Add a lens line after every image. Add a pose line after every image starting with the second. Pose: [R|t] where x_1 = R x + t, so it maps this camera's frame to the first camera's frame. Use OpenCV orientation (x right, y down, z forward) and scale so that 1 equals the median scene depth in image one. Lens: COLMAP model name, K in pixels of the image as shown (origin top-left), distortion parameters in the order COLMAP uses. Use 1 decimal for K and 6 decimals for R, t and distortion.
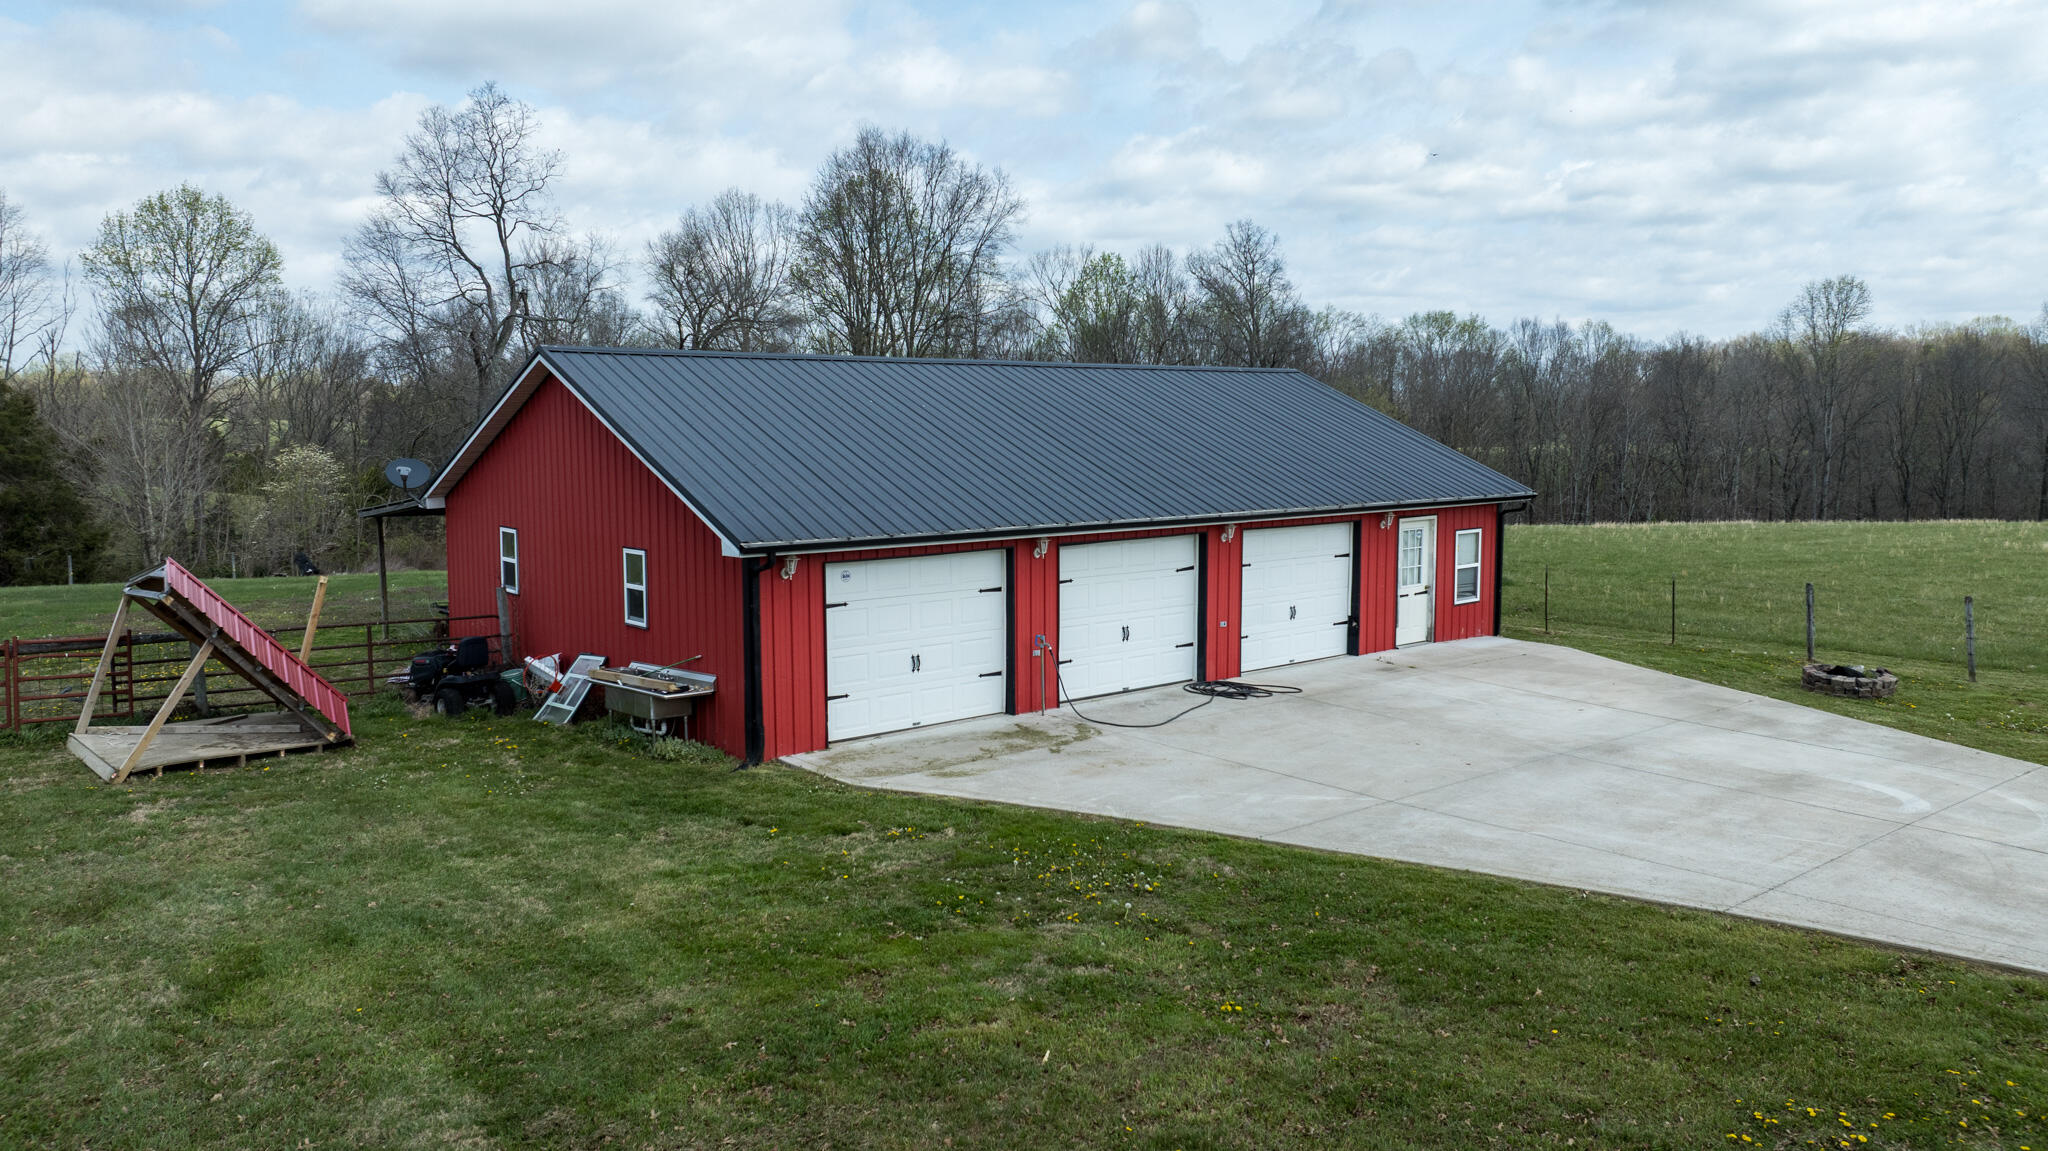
lens RADIAL K [[1443.7, 0, 1025.5], [0, 1443.7, 576.6], [0, 0, 1]] dist [-0.047494, 0.055354]
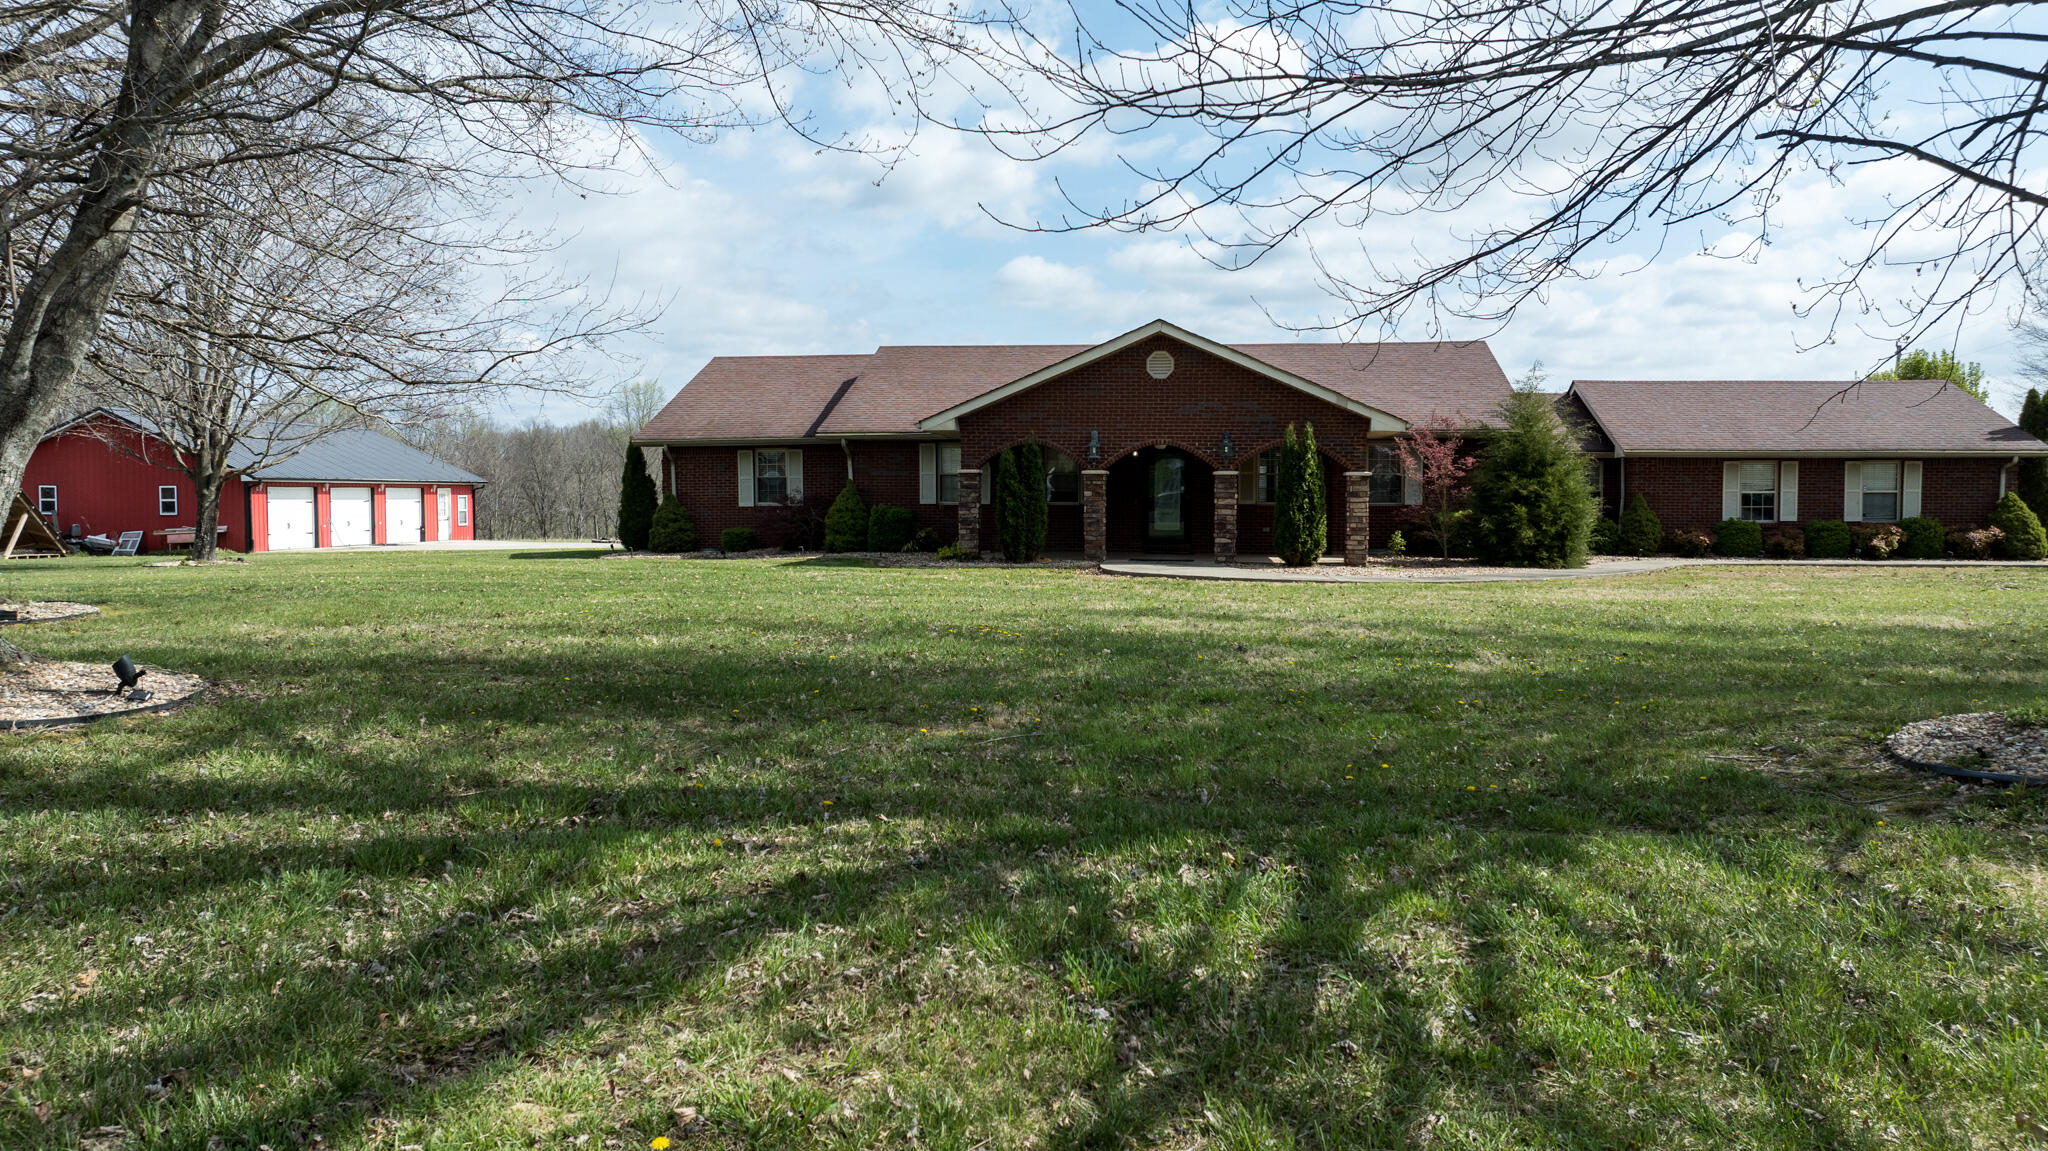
lens RADIAL K [[1443.7, 0, 1027.0], [0, 1443.7, 574.7], [0, 0, 1]] dist [-0.047494, 0.055354]
pose [[0.726923, -0.034744, 0.685840, -0.716641], [0.074114, 0.996855, -0.028054, 0.257375], [-0.682708, 0.071224, 0.727212, -1.514401]]
